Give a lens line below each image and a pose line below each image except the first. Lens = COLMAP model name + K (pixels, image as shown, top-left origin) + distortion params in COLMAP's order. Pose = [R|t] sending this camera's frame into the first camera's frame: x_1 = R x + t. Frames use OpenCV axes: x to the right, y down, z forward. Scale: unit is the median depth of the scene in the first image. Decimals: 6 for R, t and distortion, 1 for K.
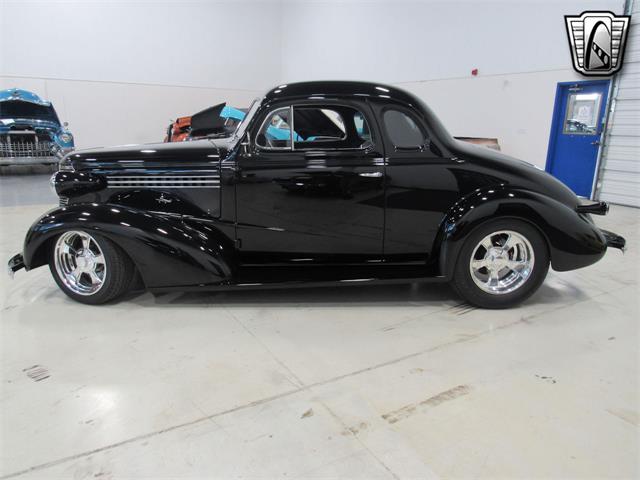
lens RADIAL K [[467.3, 0, 320.0], [0, 467.3, 240.0], [0, 0, 1]] dist [-0.029357, 0.000576]
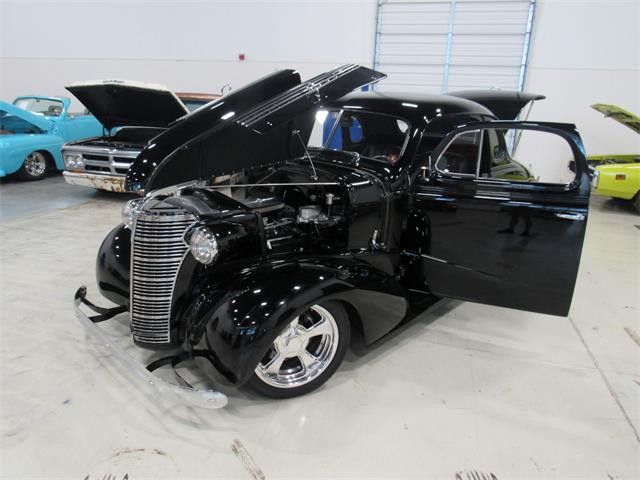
lens RADIAL K [[458.5, 0, 320.4], [0, 458.5, 236.1], [0, 0, 1]] dist [-0.003195, -0.001956]
pose [[0.730191, -0.181617, 0.658662, -0.892633], [0.143816, 0.983281, 0.111692, -0.185785], [-0.667935, 0.013170, 0.744103, 0.408488]]
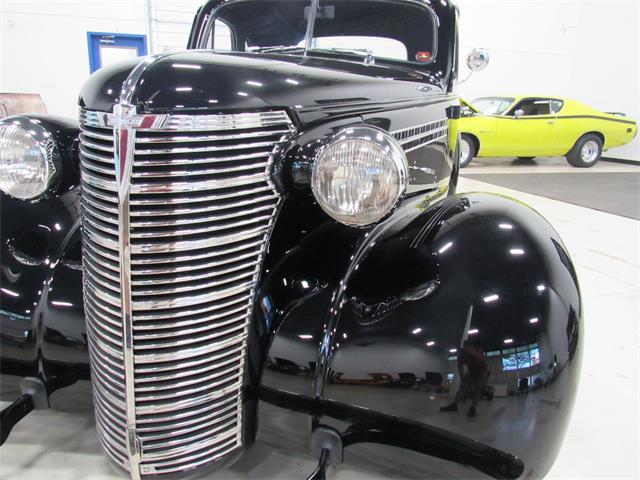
lens RADIAL K [[456.7, 0, 316.5], [0, 456.7, 239.3], [0, 0, 1]] dist [-0.024600, 0.005774]
pose [[0.254942, -0.281786, 0.924987, -0.837492], [0.216395, 0.948961, 0.229448, -0.153771], [-0.942432, 0.141667, 0.302907, 0.964618]]
